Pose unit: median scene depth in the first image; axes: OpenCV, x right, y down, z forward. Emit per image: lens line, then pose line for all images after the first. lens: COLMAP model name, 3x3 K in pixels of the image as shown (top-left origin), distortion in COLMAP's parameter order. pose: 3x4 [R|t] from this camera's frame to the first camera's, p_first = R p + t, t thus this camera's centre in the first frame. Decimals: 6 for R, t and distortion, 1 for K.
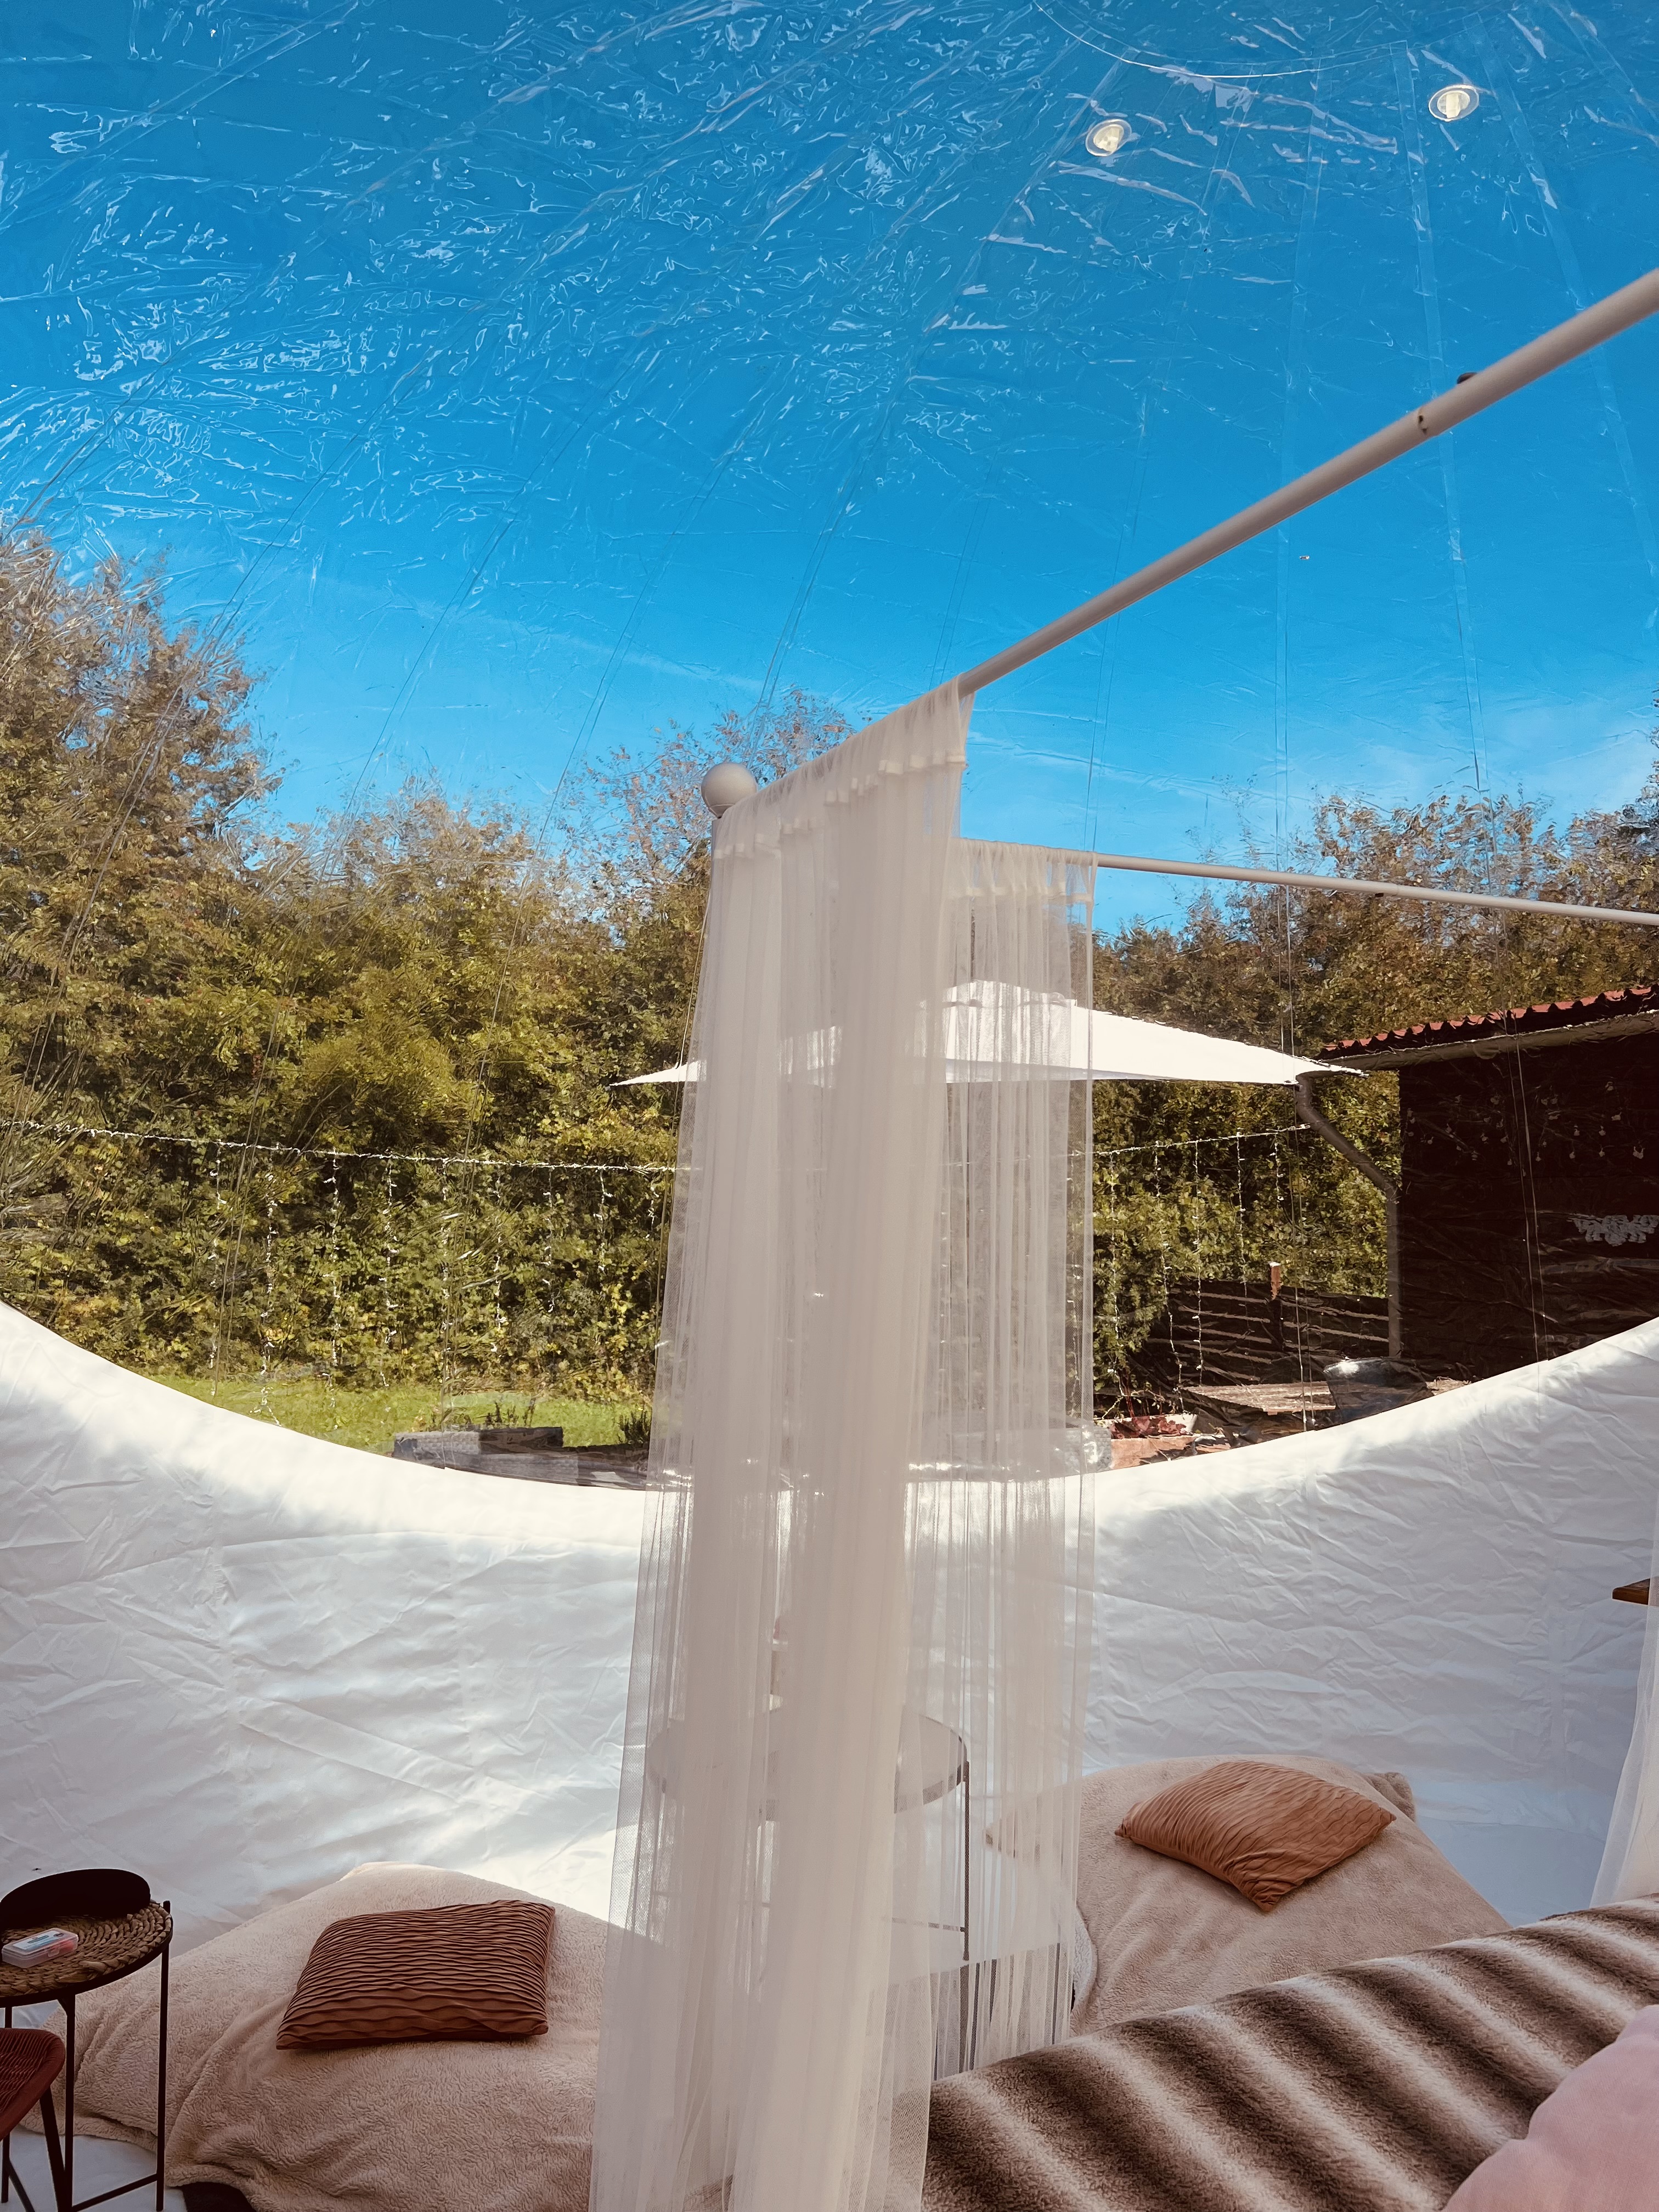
lens RADIAL K [[1675.6, 0, 793.7], [0, 1675.6, 1088.7], [0, 0, 1]] dist [0.100895, -0.089512]
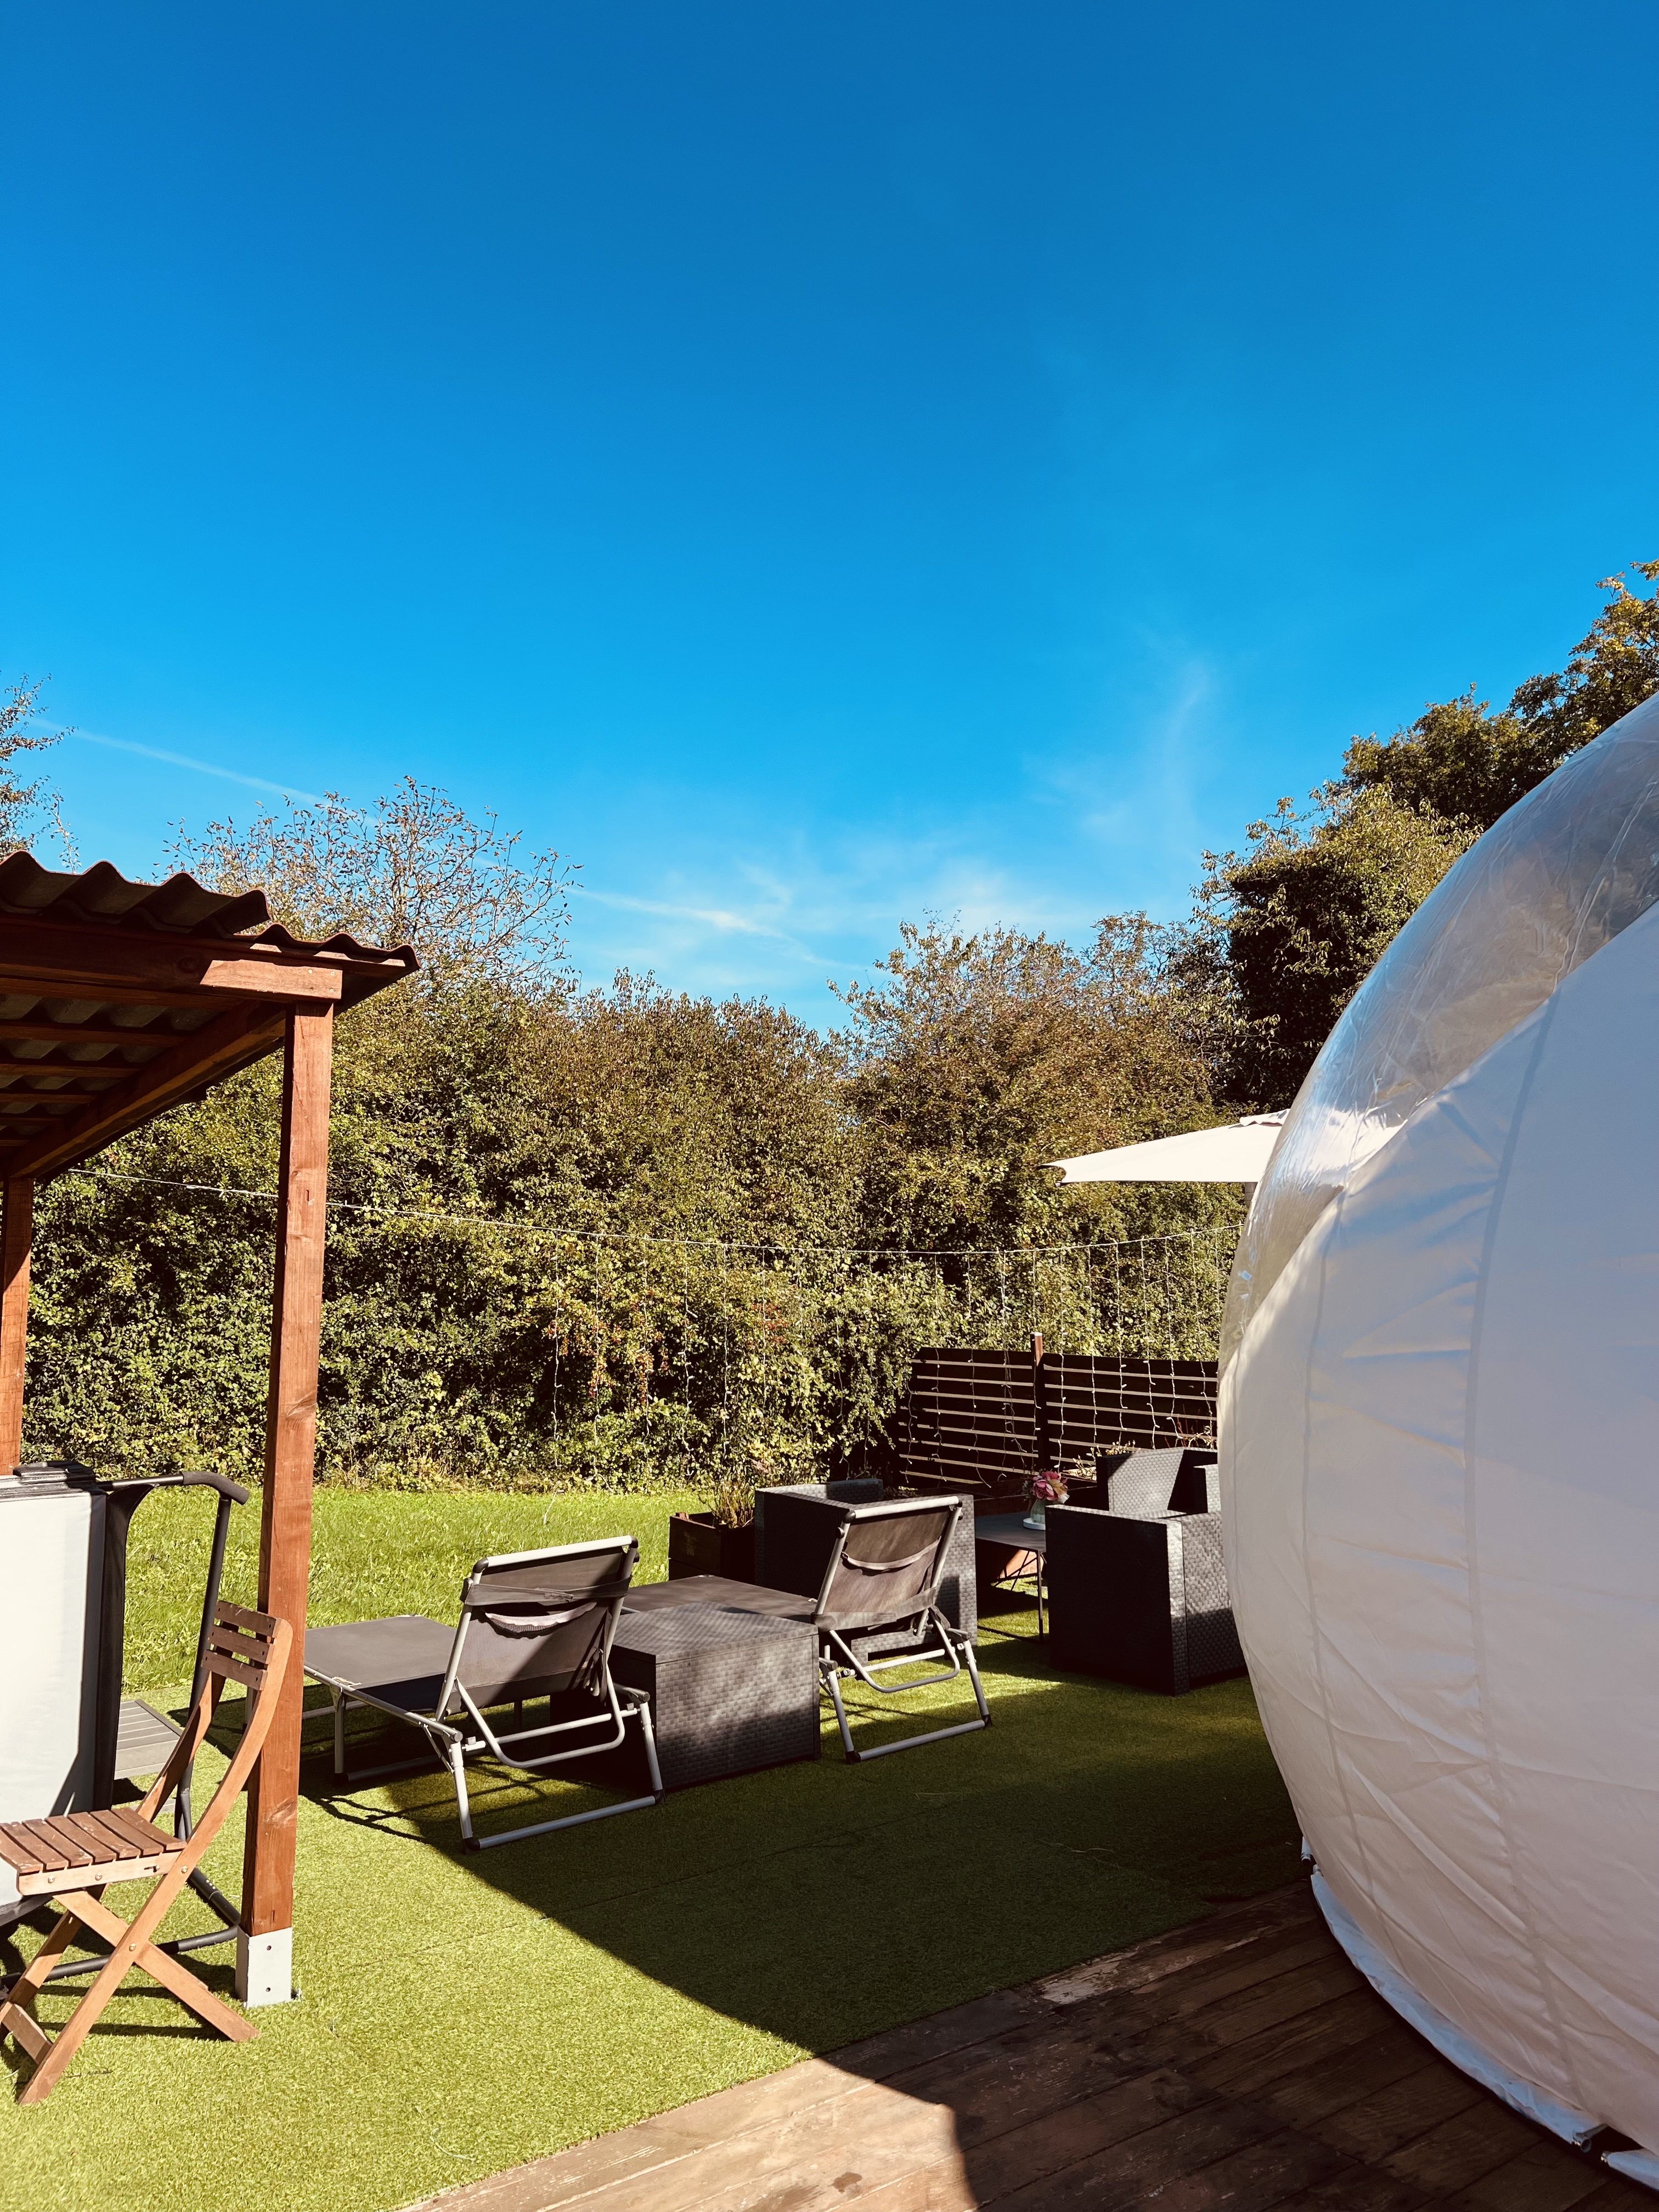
lens RADIAL K [[1675.6, 0, 793.7], [0, 1675.6, 1088.7], [0, 0, 1]] dist [0.100895, -0.089512]
pose [[0.935917, 0.027618, 0.351137, -0.567564], [-0.008562, 0.998410, -0.055706, 0.007217], [-0.352117, 0.049130, 0.934666, -0.038644]]
